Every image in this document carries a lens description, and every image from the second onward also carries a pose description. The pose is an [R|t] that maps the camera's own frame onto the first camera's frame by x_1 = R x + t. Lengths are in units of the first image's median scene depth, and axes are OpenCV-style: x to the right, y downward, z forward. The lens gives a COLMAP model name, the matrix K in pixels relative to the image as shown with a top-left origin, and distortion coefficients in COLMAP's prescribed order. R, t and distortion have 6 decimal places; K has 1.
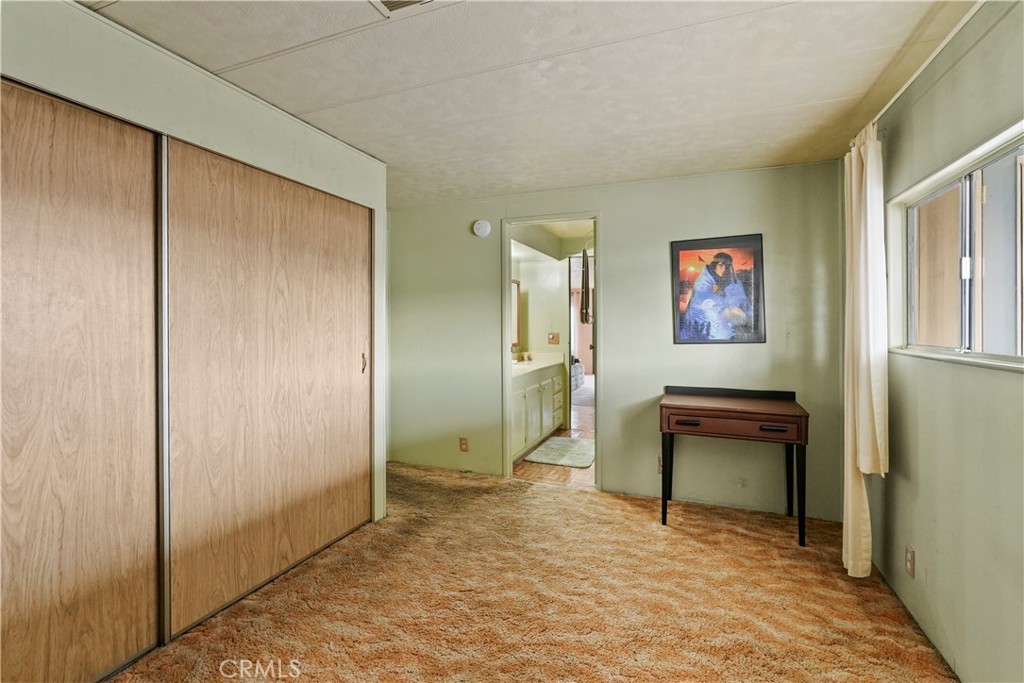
lens RADIAL K [[451.1, 0, 513.3], [0, 451.1, 329.2], [0, 0, 1]] dist [-0.016963, 0.000615]
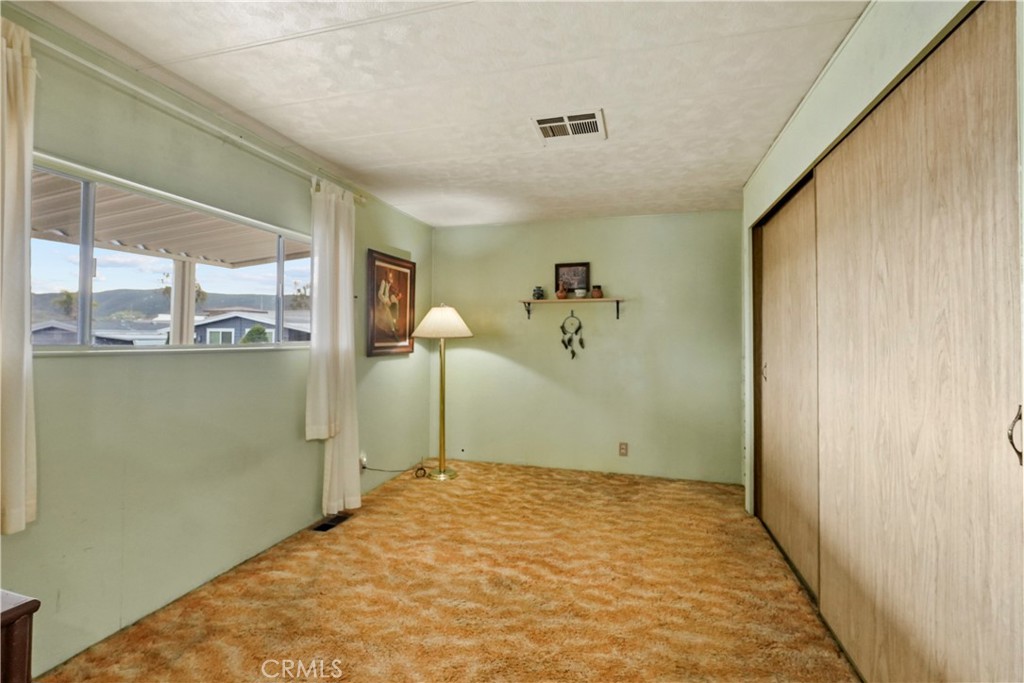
lens RADIAL K [[452.6, 0, 512.0], [0, 452.6, 341.5], [0, 0, 1]] dist [-0.001110, 0.000383]
pose [[-0.994238, -0.010428, -0.106691, 0.094497], [-0.011894, 0.999843, 0.013121, 0.007859], [0.106538, 0.014314, -0.994206, 1.586844]]
